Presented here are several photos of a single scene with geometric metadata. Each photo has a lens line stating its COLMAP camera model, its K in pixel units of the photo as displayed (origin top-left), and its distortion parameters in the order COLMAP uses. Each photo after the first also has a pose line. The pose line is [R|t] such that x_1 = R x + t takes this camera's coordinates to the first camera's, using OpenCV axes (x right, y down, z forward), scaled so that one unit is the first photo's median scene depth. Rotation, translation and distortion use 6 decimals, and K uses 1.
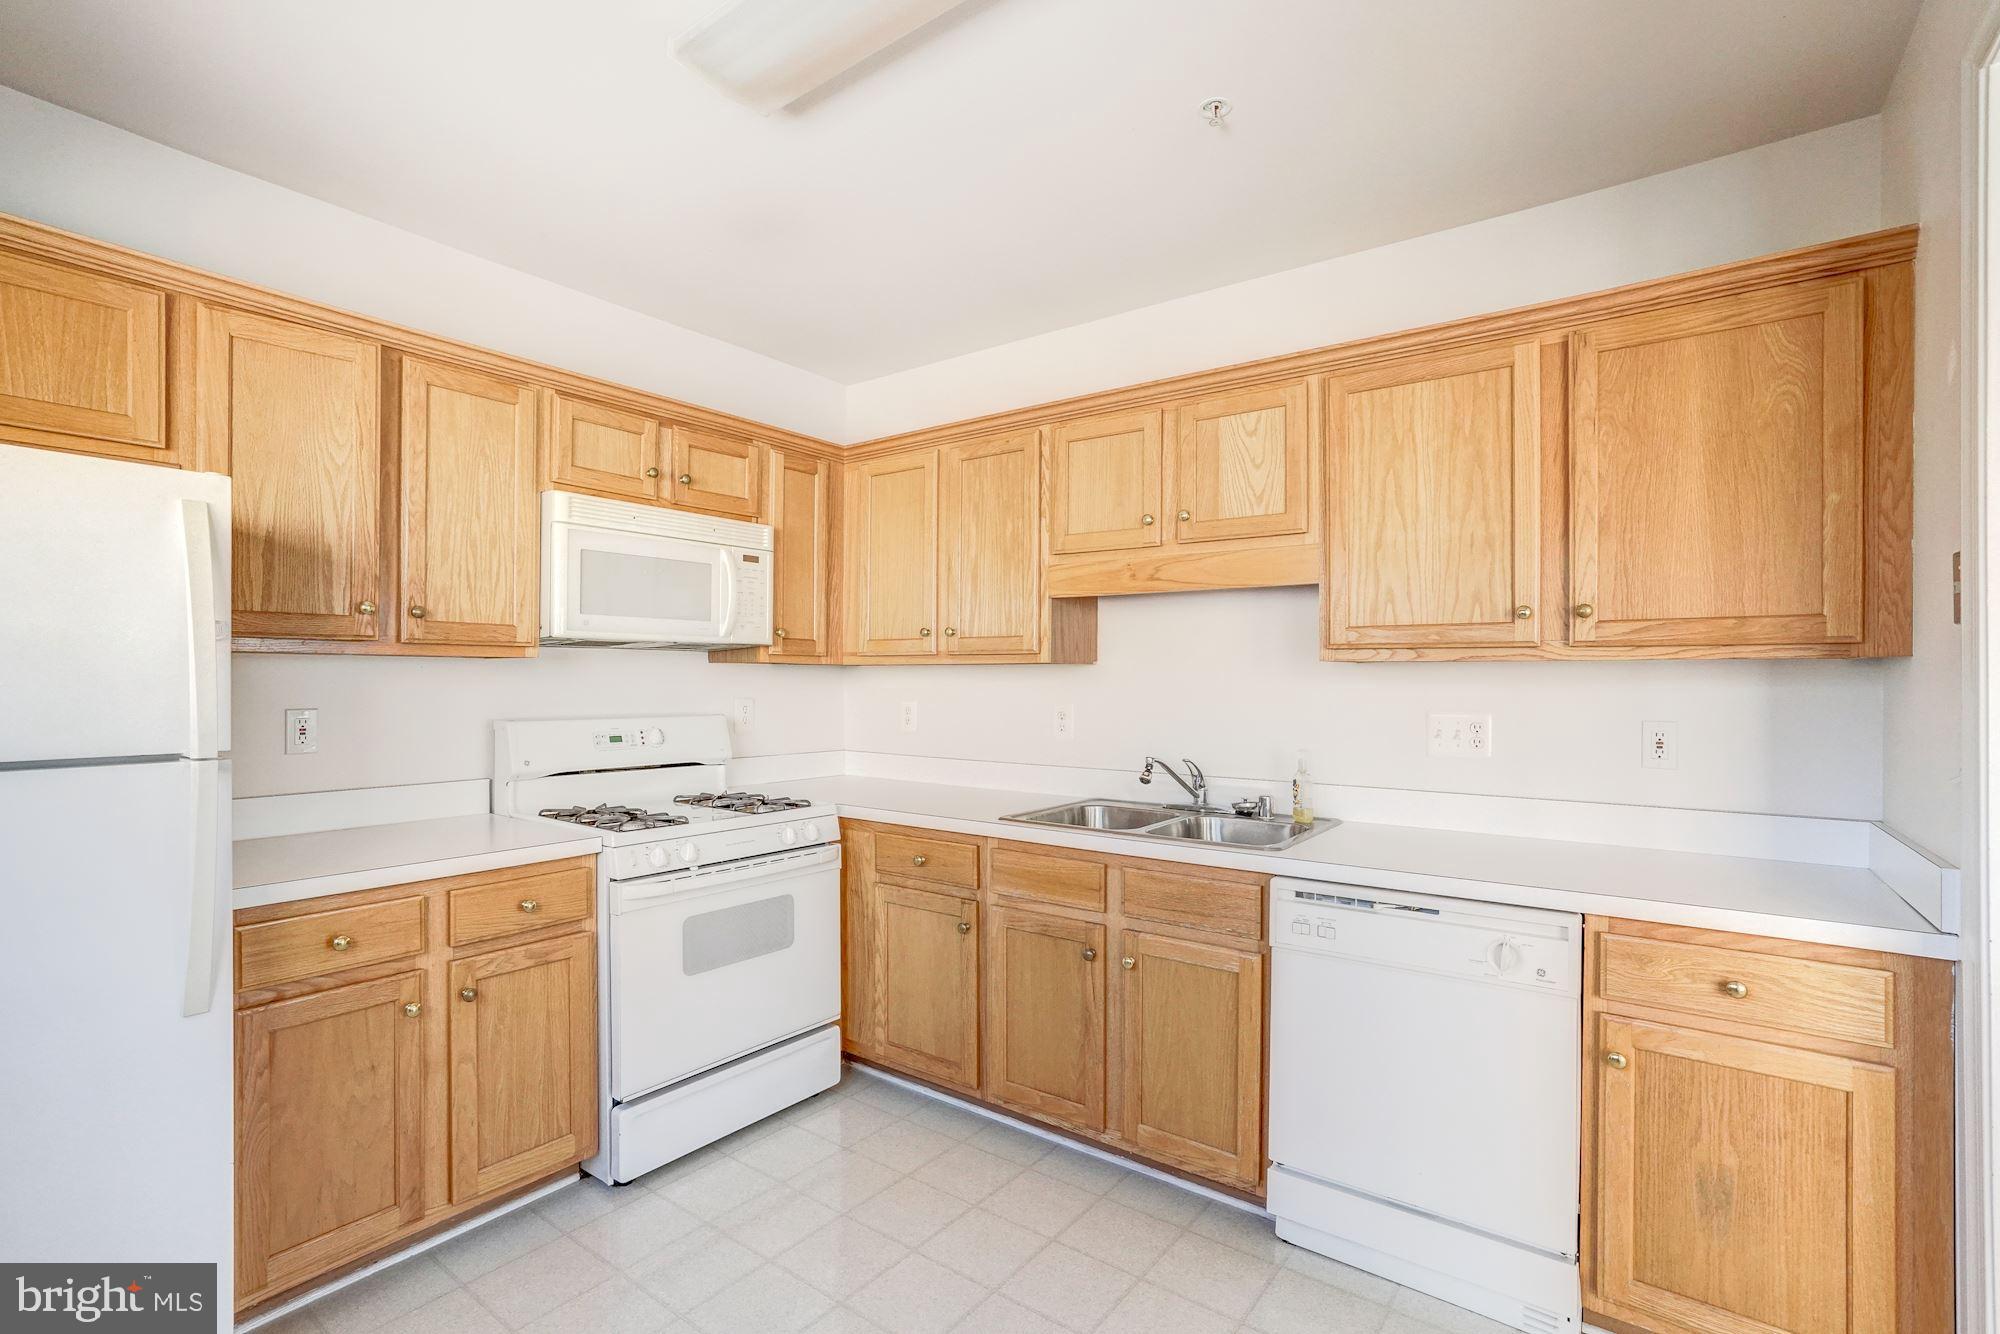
lens RADIAL K [[910.4, 0, 1001.0], [0, 910.4, 679.9], [0, 0, 1]] dist [-0.047395, 0.023038]
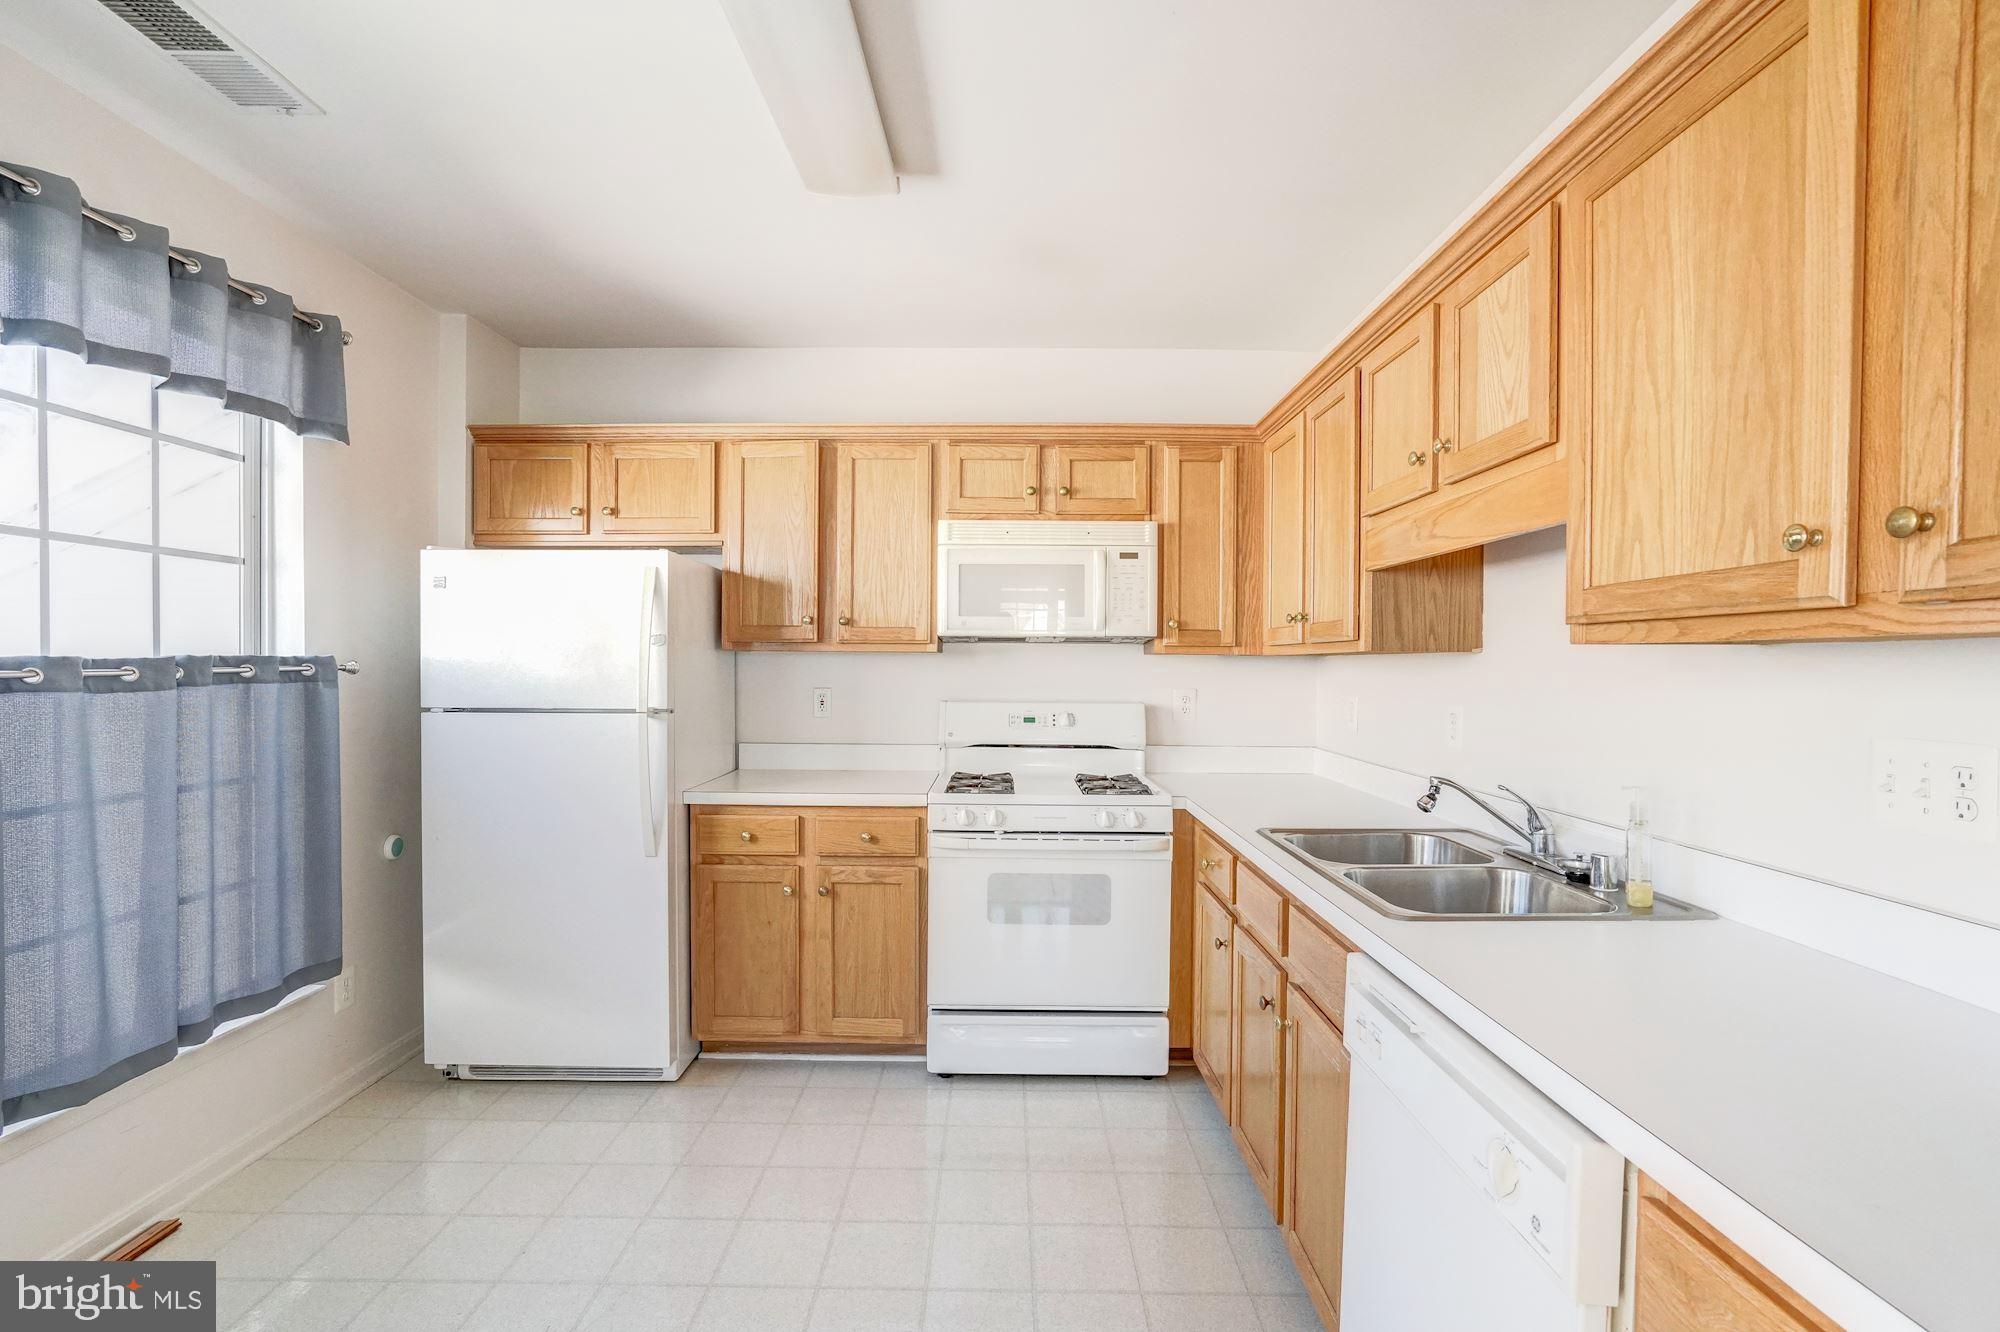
lens RADIAL K [[910.4, 0, 1001.0], [0, 910.4, 678.9], [0, 0, 1]] dist [-0.047395, 0.023038]
pose [[0.596509, 0.012313, -0.802512, 0.652364], [-0.005222, 0.999921, 0.011460, -0.001778], [0.802590, -0.002646, 0.596525, 0.333986]]
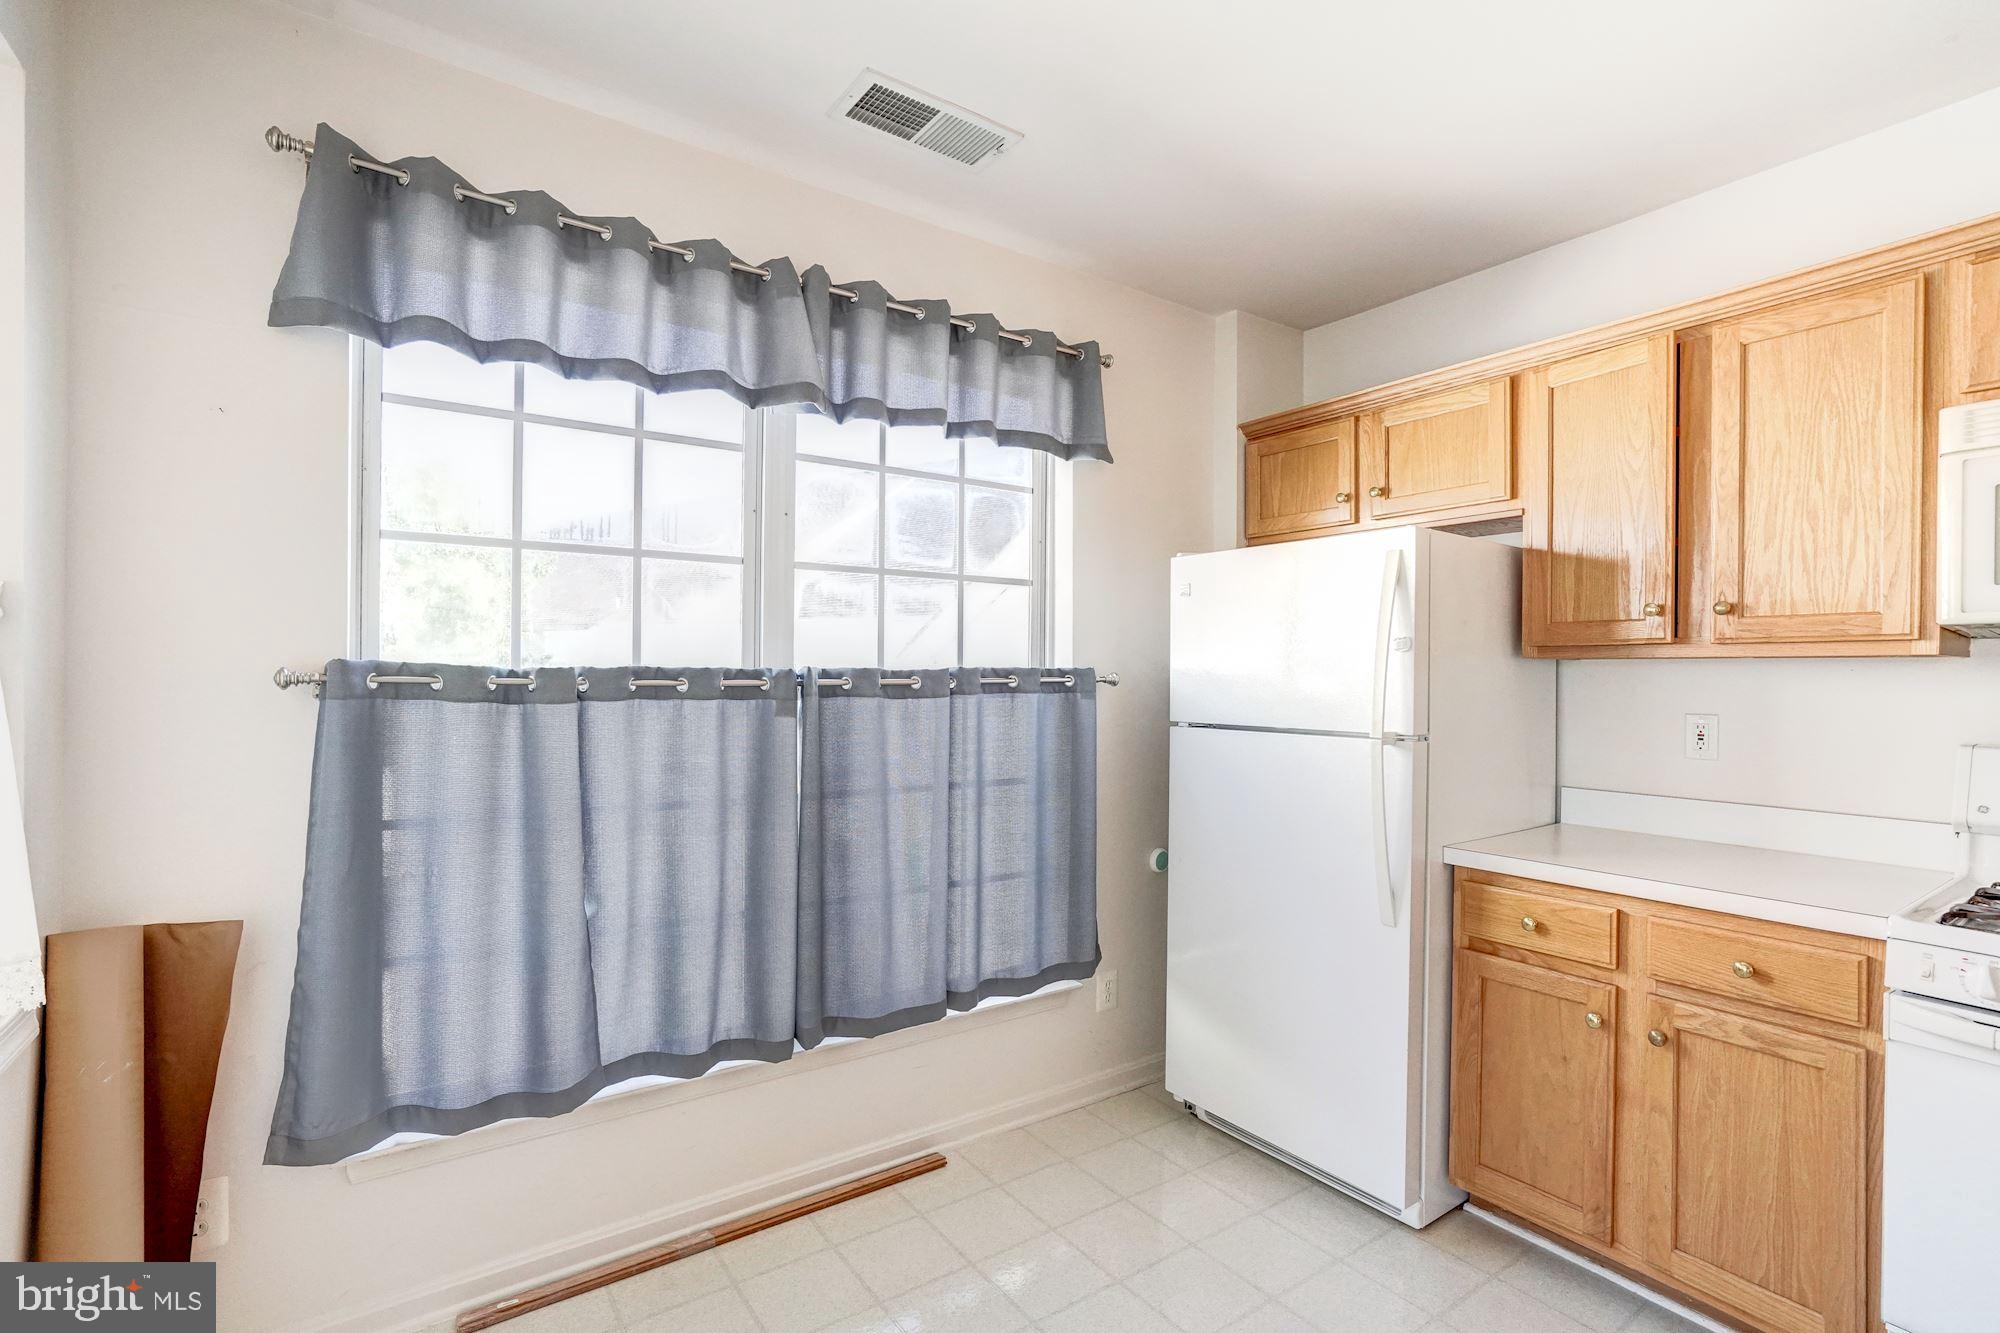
lens RADIAL K [[910.4, 0, 1001.0], [0, 910.4, 679.4], [0, 0, 1]] dist [-0.047395, 0.023038]
pose [[-0.314918, -0.003617, -0.949112, 0.408268], [-0.011153, 0.999938, -0.000110, 0.002958], [0.949053, 0.010551, -0.314939, 0.592597]]
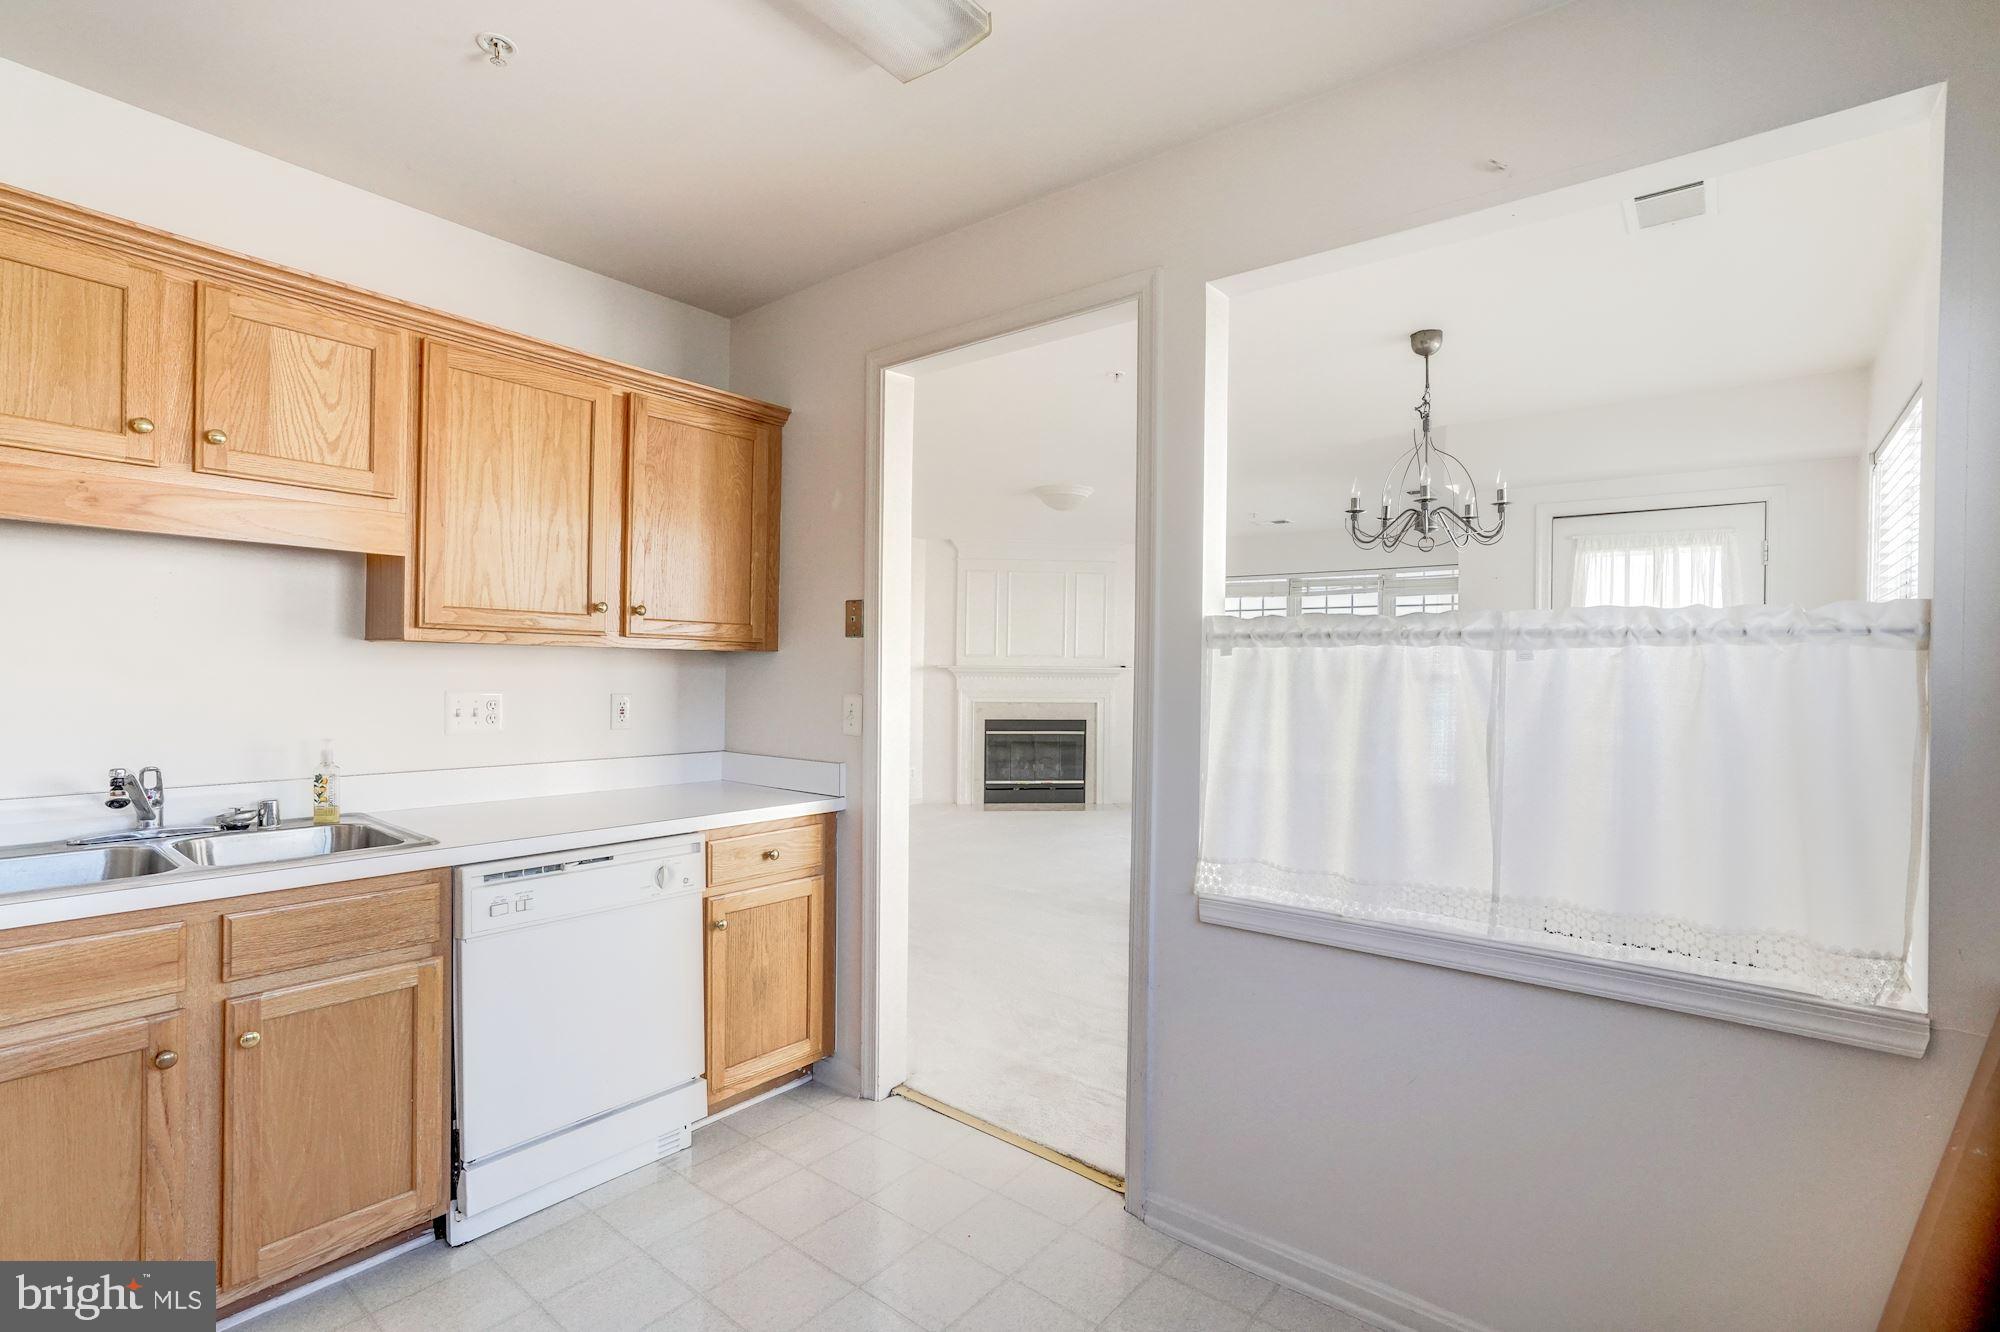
lens RADIAL K [[910.4, 0, 1001.0], [0, 910.4, 678.9], [0, 0, 1]] dist [-0.047395, 0.023038]
pose [[0.040683, -0.012784, 0.999090, -0.577937], [-0.014150, 0.999811, 0.013369, -0.001734], [-0.999072, -0.014681, 0.040494, 0.370252]]
